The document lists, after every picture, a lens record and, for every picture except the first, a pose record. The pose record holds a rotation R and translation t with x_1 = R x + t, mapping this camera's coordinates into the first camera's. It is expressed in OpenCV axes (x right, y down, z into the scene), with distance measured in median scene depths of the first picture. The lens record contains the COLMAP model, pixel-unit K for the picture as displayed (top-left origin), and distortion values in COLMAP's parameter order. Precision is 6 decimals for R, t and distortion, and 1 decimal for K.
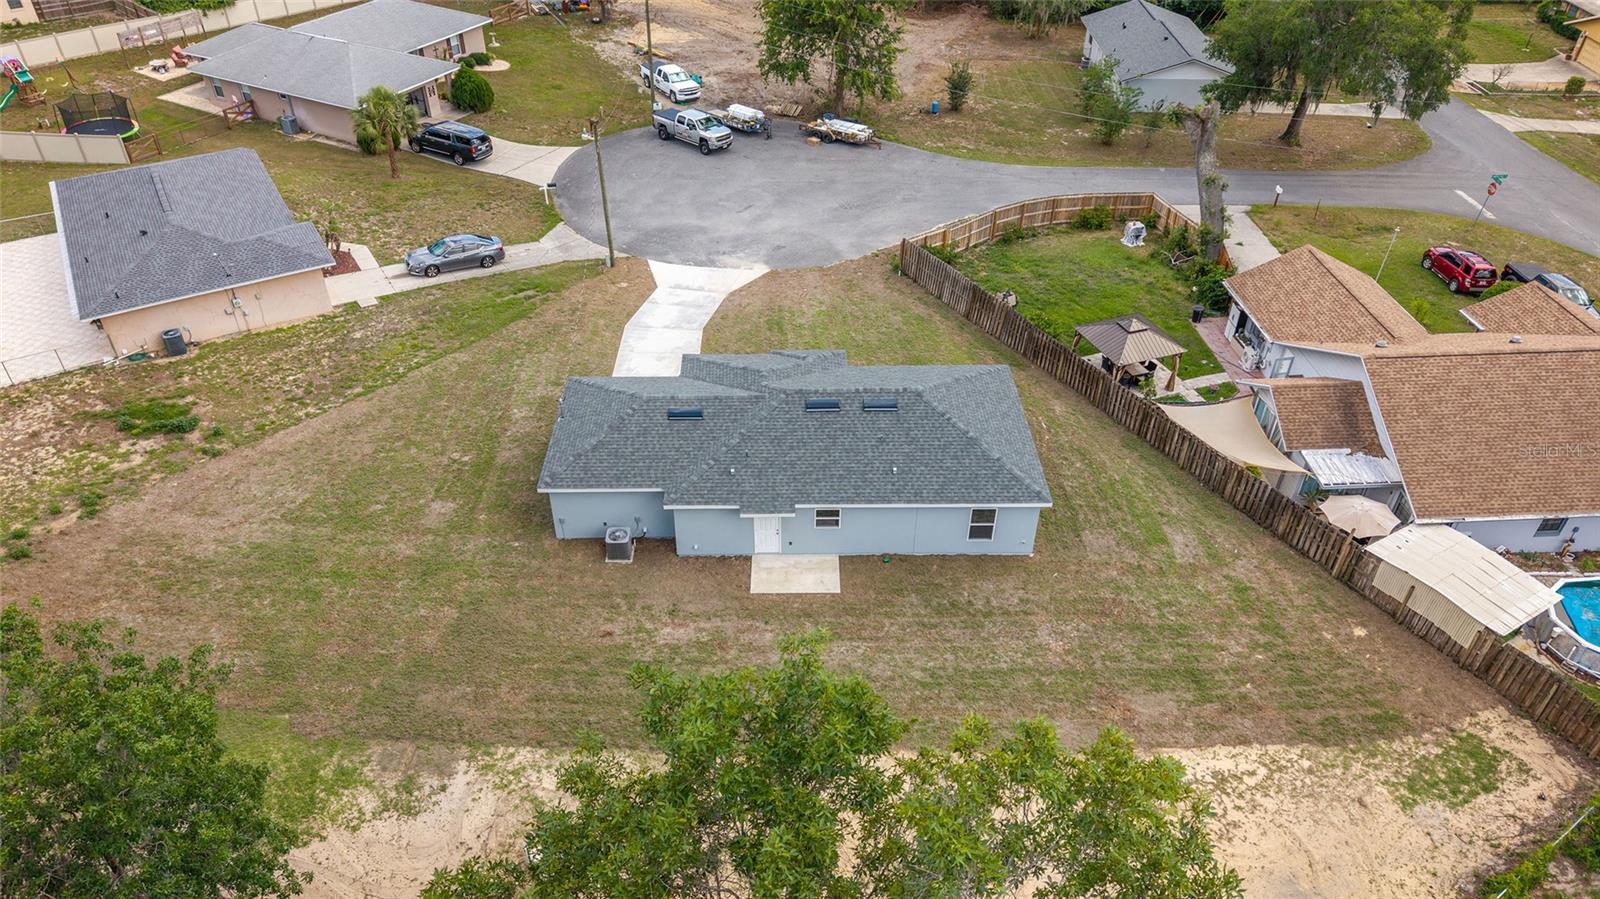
lens RADIAL K [[1079.2, 0, 800.0], [0, 1079.2, 449.5], [0, 0, 1]] dist [0.005615, -0.002018]
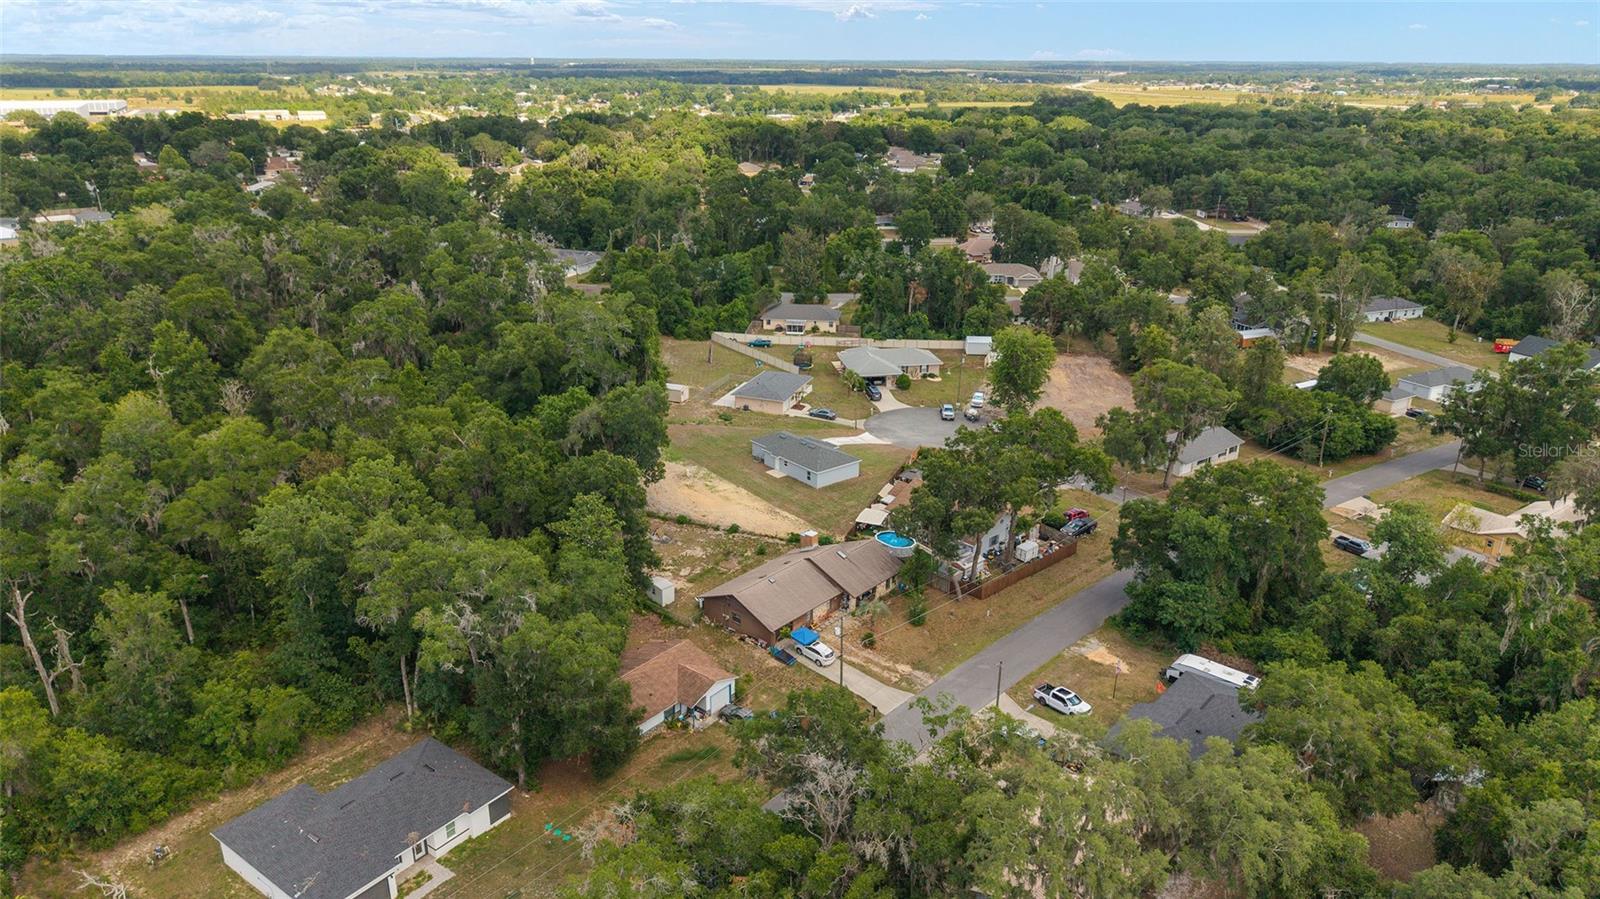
lens RADIAL K [[1055.6, 0, 802.1], [0, 1055.6, 470.1], [0, 0, 1]] dist [0.018870, -0.004970]
pose [[0.620313, 0.278959, -0.733071, 2.153542], [-0.473458, 0.878309, -0.066406, 0.229884], [0.625339, 0.388271, 0.676902, -1.230134]]
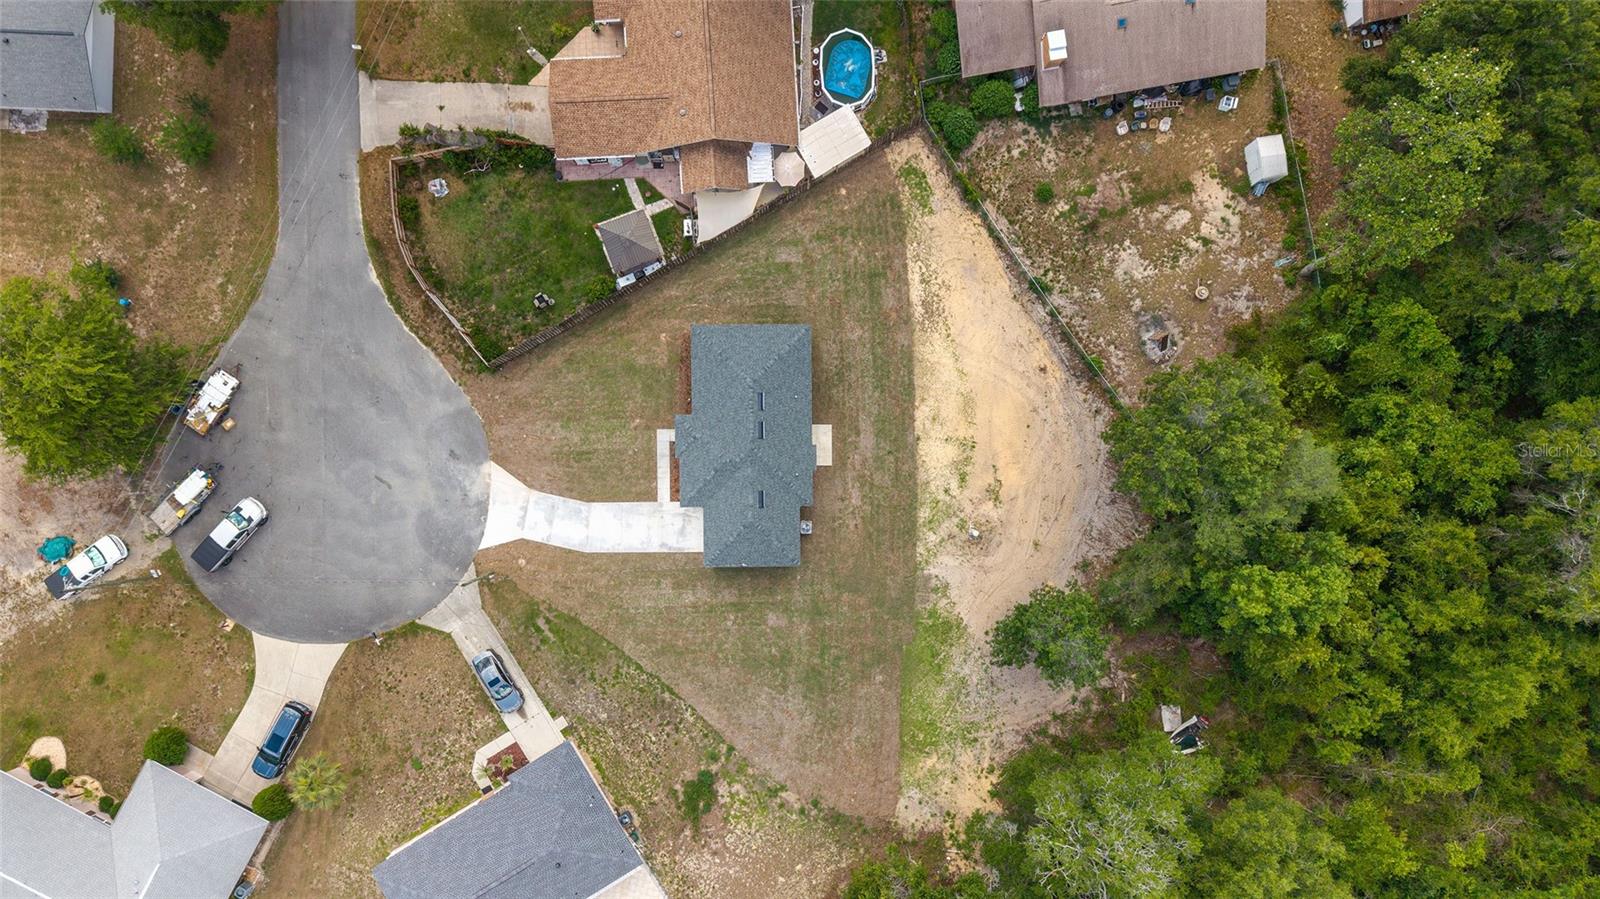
lens RADIAL K [[1102.2, 0, 800.0], [0, 1102.2, 449.5], [0, 0, 1]] dist [0.090825, -0.222454]
pose [[0.009082, -0.999939, -0.006320, -0.000165], [0.584456, 0.000180, 0.811426, -1.164703], [-0.811375, -0.011063, 0.584421, -0.179844]]
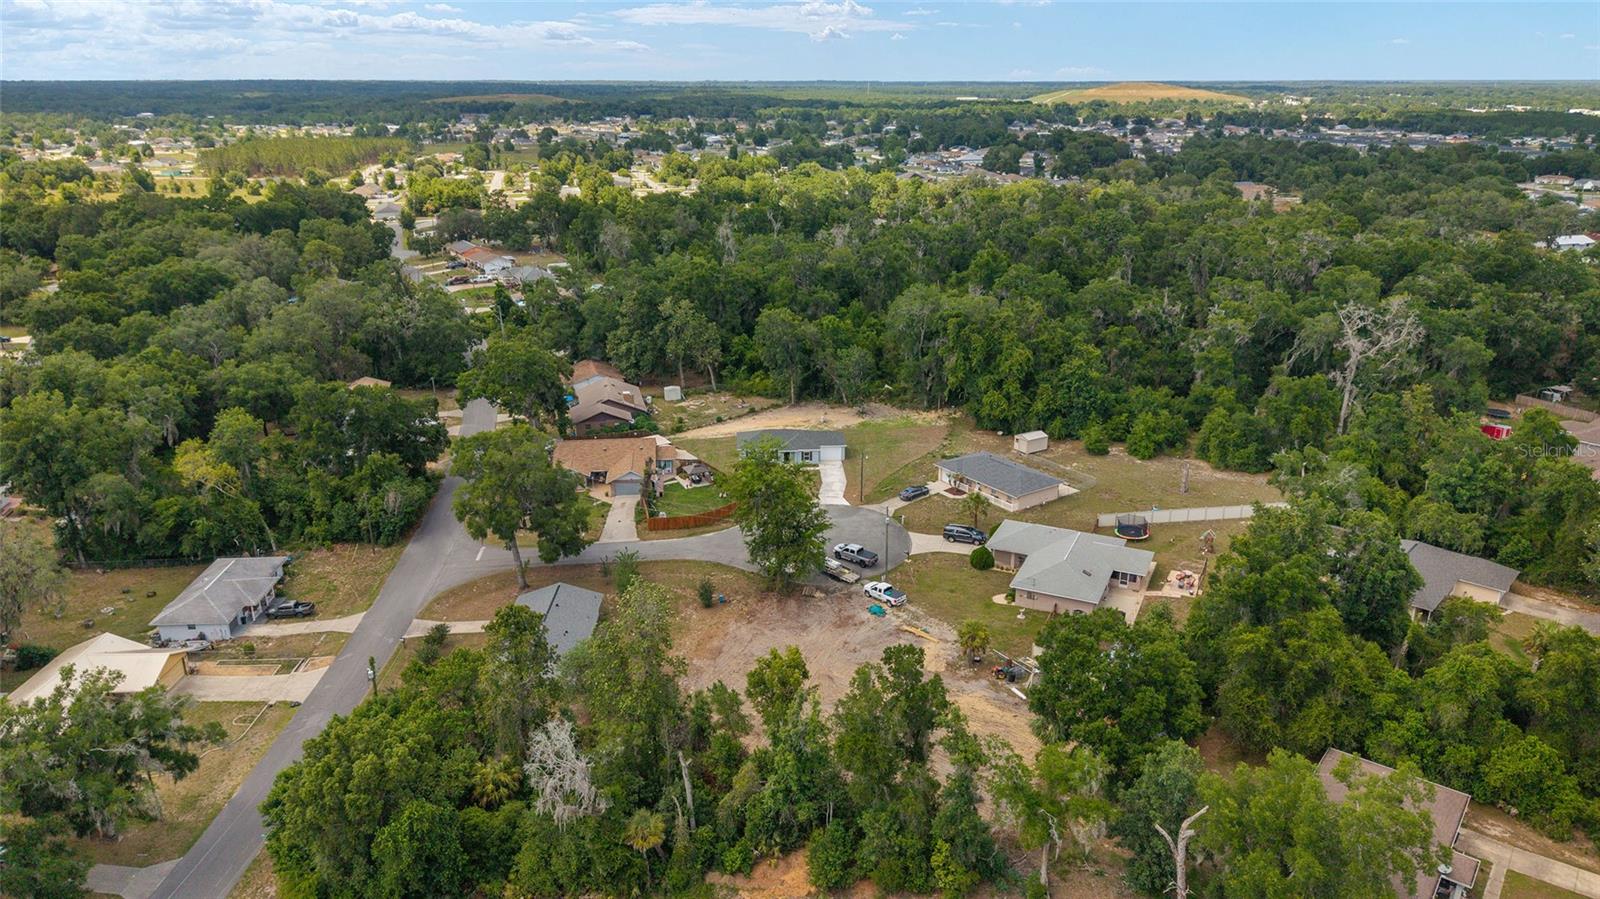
lens RADIAL K [[1055.6, 0, 802.1], [0, 1055.6, 470.1], [0, 0, 1]] dist [0.018870, -0.004970]
pose [[-0.998704, 0.009643, -0.049974, 0.120624], [-0.036545, 0.547555, 0.835971, -2.601402], [0.035425, 0.836714, -0.546493, 2.530276]]
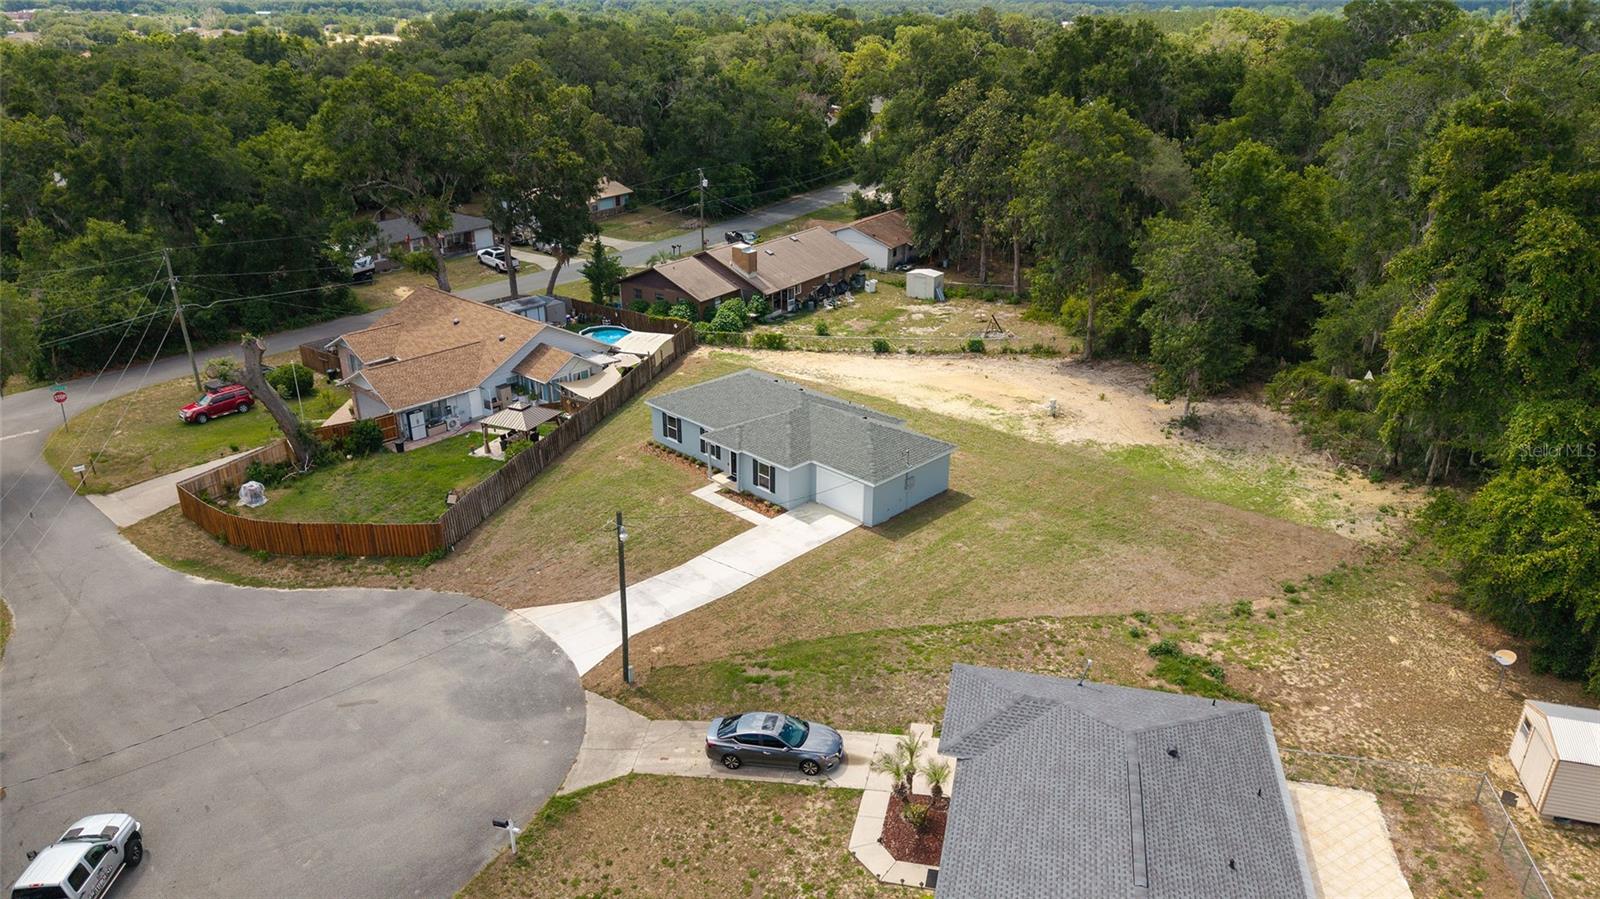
lens RADIAL K [[1055.6, 0, 802.1], [0, 1055.6, 470.1], [0, 0, 1]] dist [0.018870, -0.004970]
pose [[-0.704057, -0.302425, 0.642529, -0.734258], [0.416203, 0.557379, 0.718404, -0.778099], [-0.575395, 0.773219, -0.266557, 1.061361]]
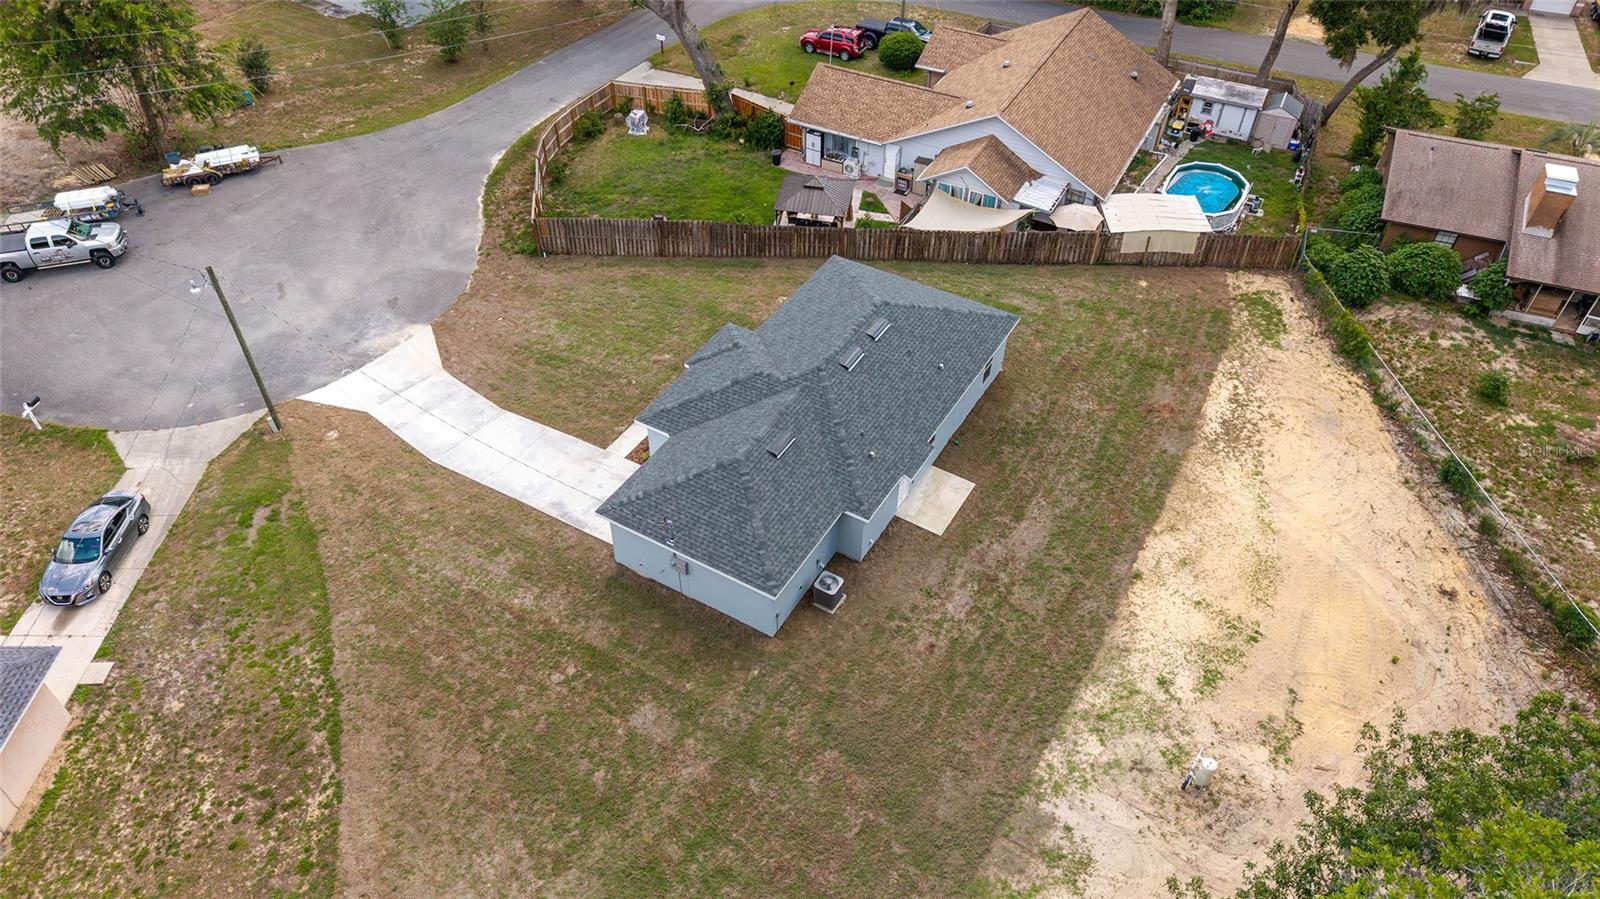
lens RADIAL K [[1079.2, 0, 800.0], [0, 1079.2, 449.5], [0, 0, 1]] dist [0.005615, -0.002018]
pose [[0.522227, -0.584274, 0.621211, -0.483547], [0.504225, 0.799012, 0.327623, -0.232635], [-0.687777, 0.142137, 0.711871, 0.224274]]
